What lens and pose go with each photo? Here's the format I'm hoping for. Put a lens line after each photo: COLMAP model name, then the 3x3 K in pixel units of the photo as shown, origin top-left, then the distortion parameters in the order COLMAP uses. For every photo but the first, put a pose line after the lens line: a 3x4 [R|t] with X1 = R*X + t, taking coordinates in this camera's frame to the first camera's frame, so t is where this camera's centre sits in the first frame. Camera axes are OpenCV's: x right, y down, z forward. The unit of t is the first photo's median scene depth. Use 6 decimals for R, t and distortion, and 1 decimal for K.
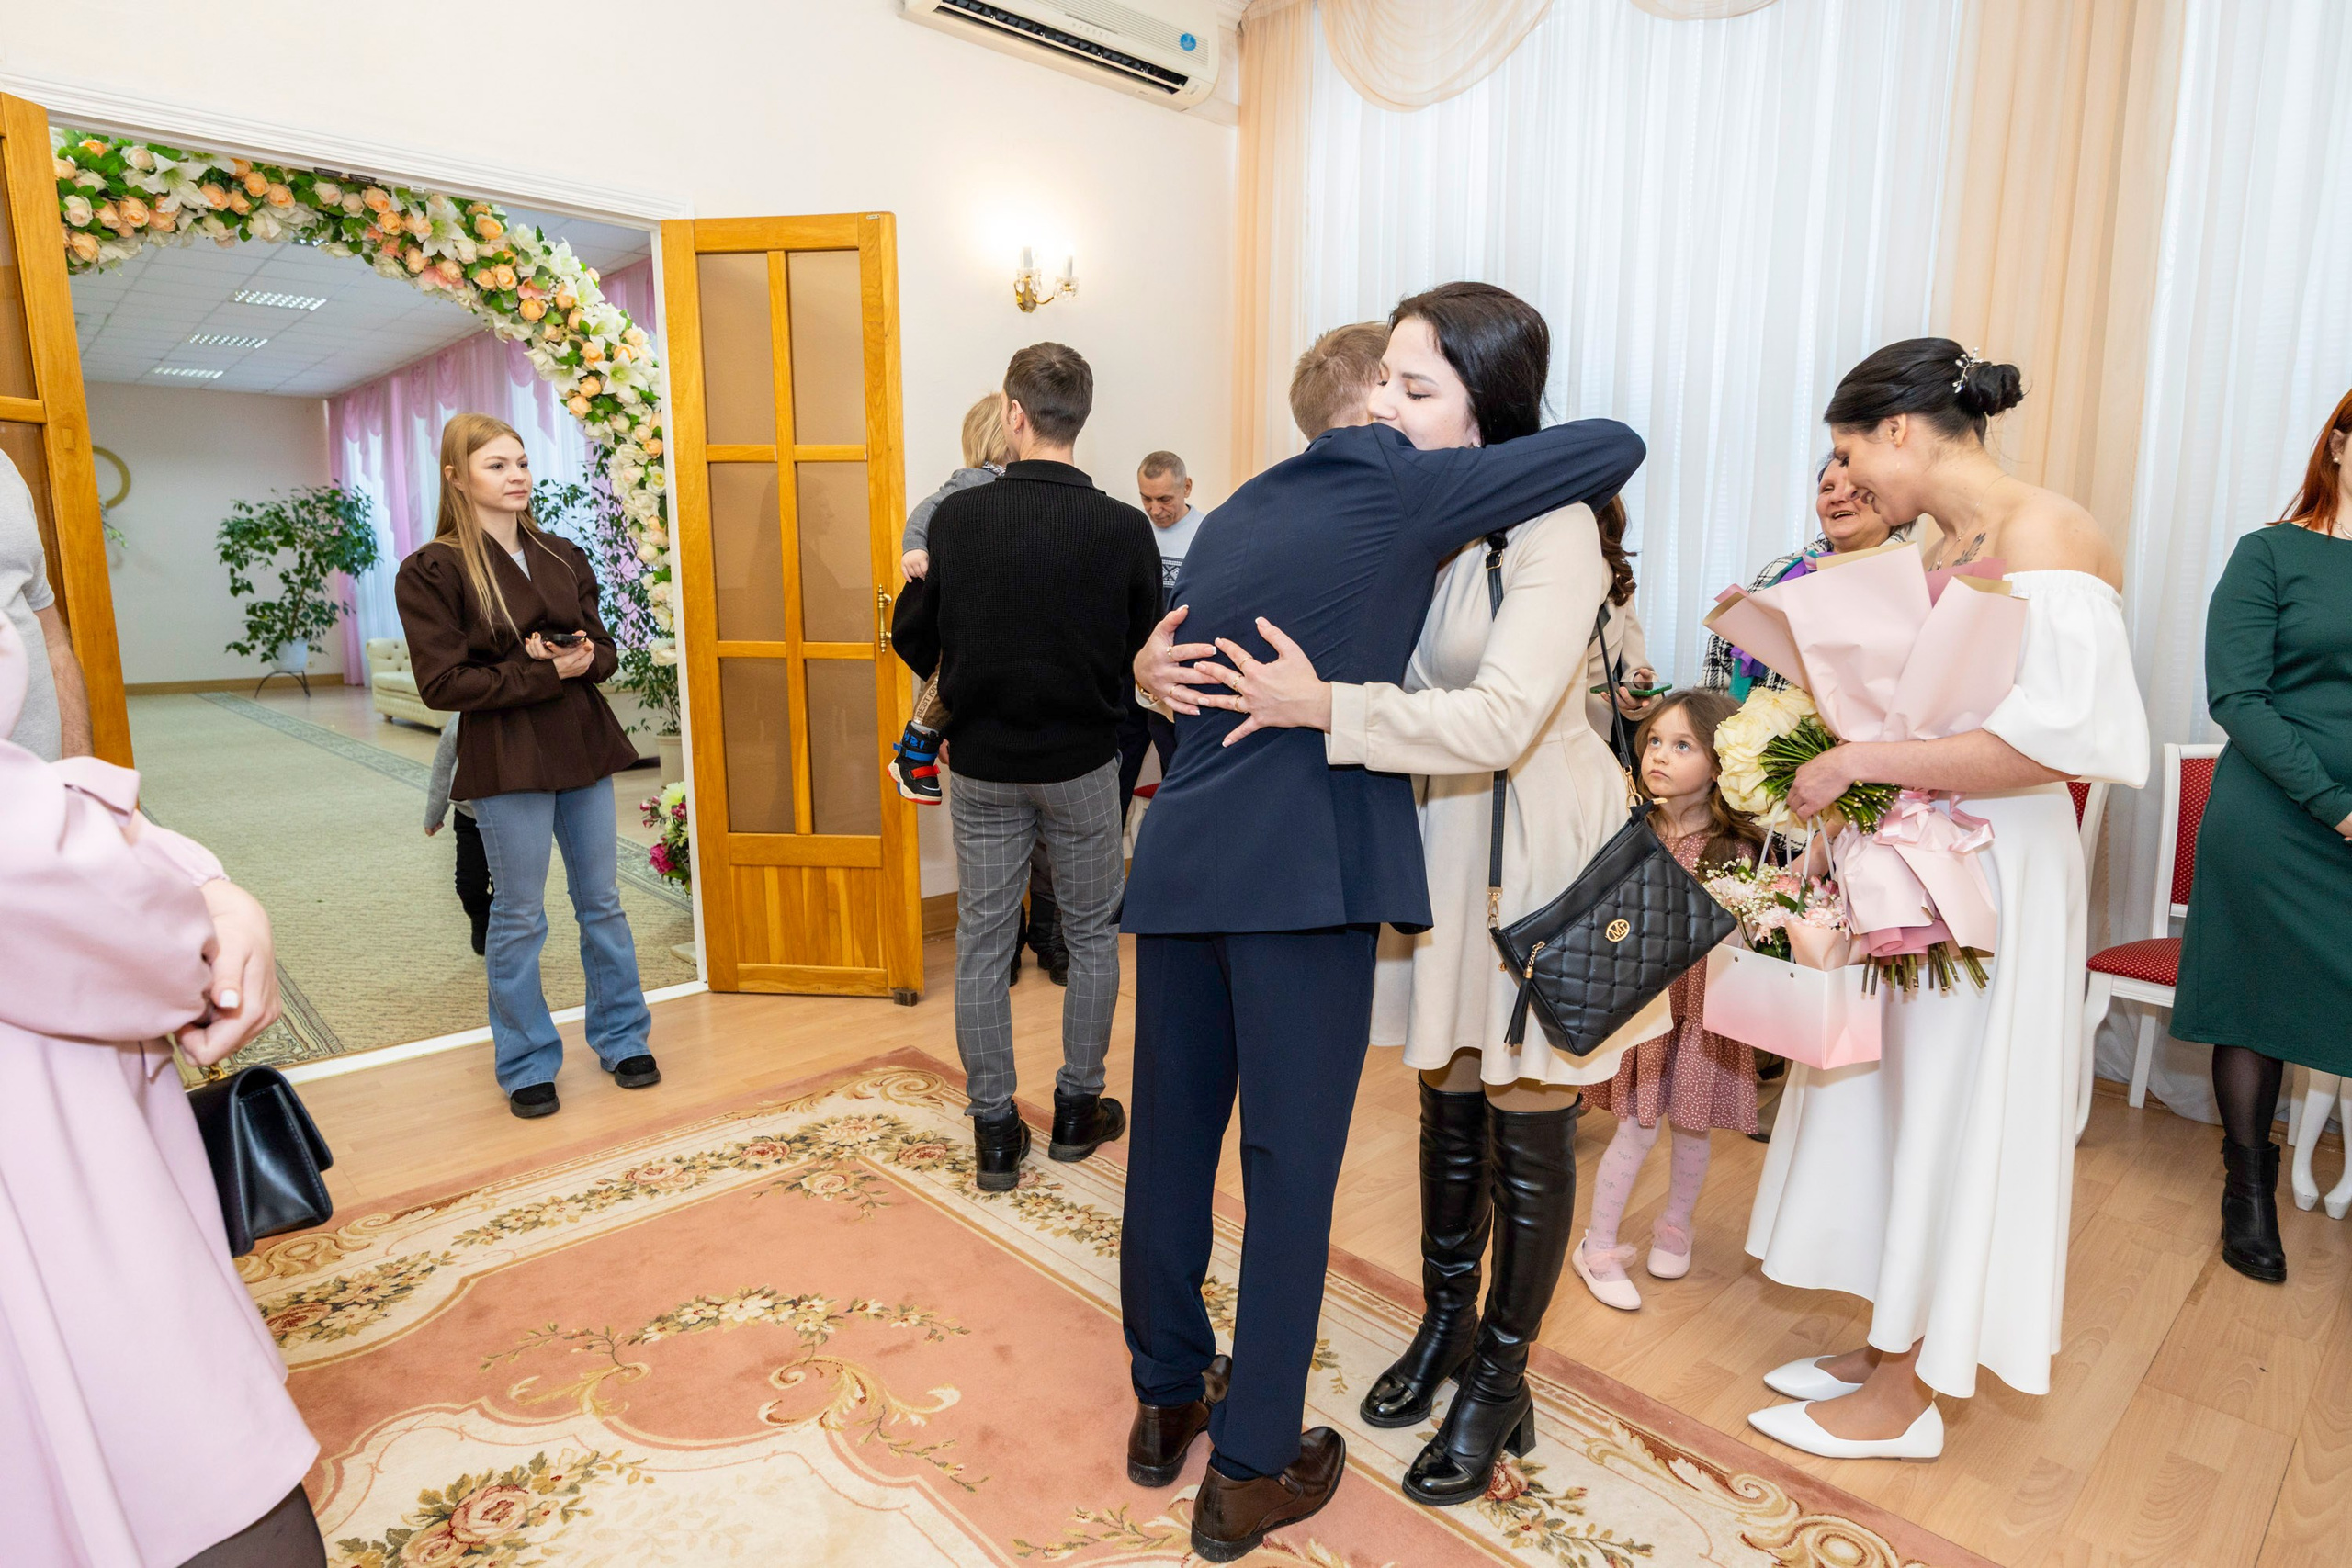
lens RADIAL K [[1302.6, 0, 1168.6], [0, 1302.6, 775.9], [0, 0, 1]] dist [0.001919, -0.005956]
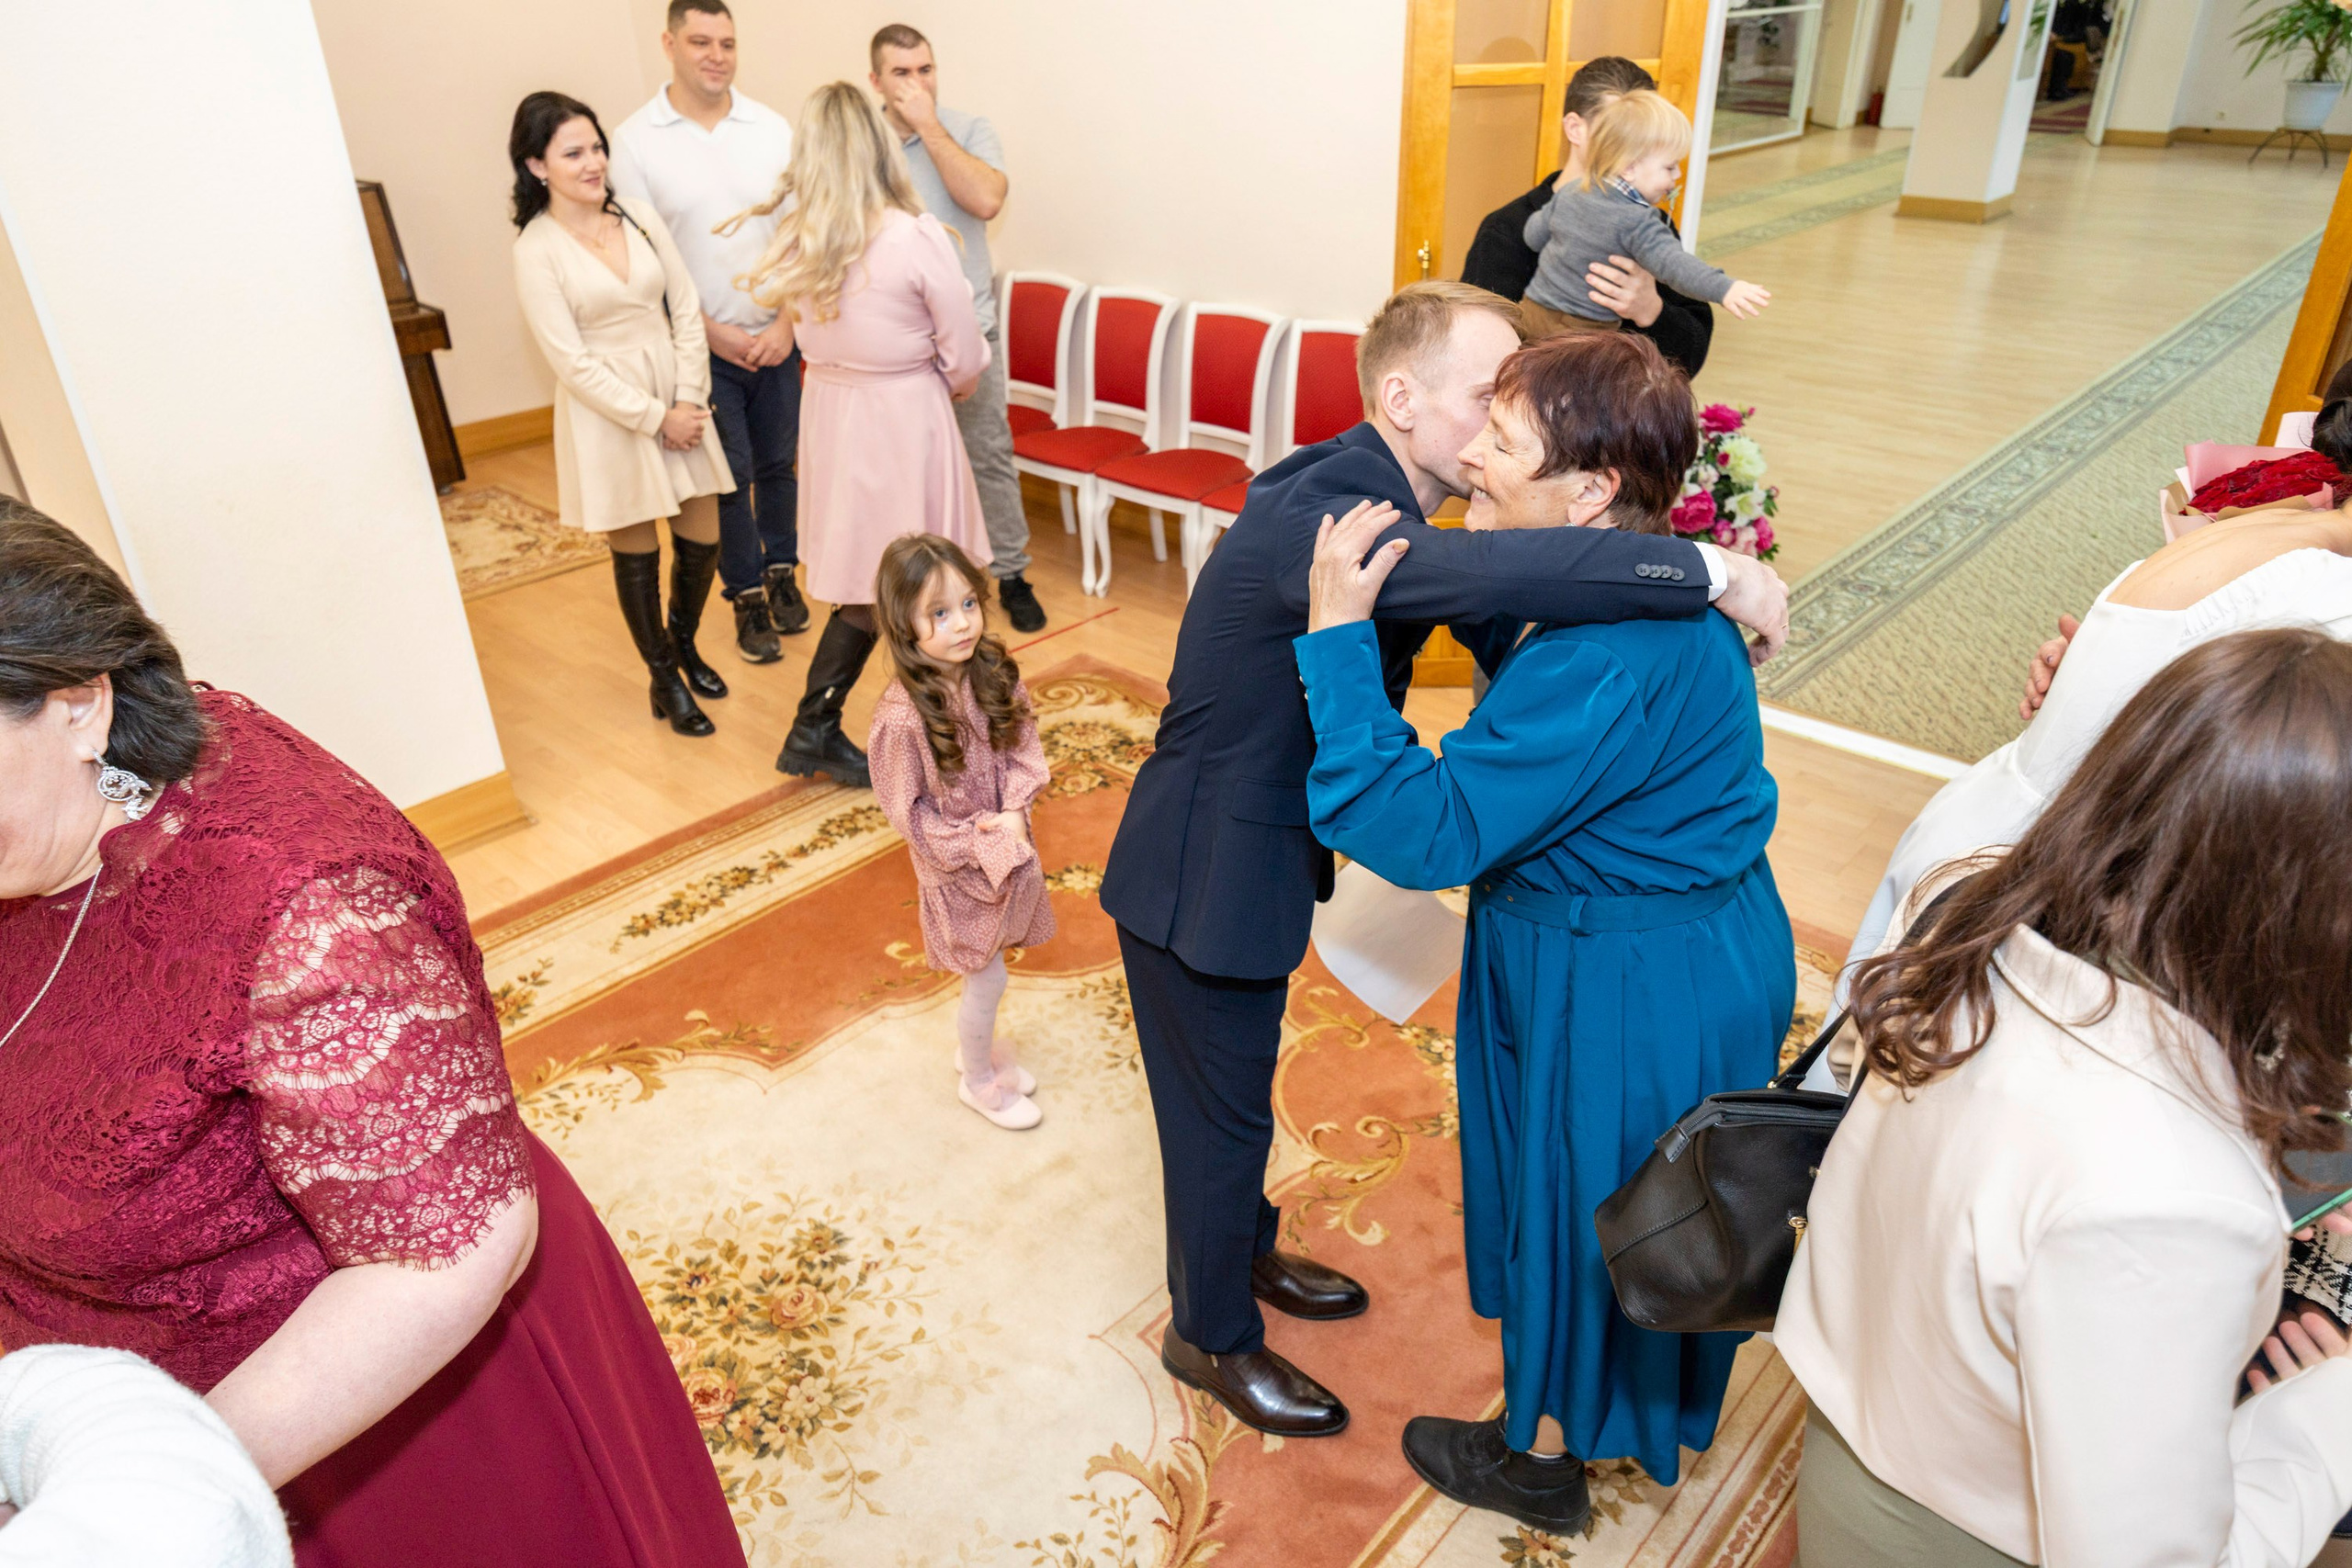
lens RADIAL K [[1503.7, 0, 1142.6], [0, 1503.7, 759.3], [0, 0, 1]] dist [-0.004634, -0.006484]
pose [[0.065817, 0.473232, -0.878476, 0.377133], [-0.127775, 0.877134, 0.462936, -0.218895], [0.989617, 0.081778, 0.118197, 0.331631]]
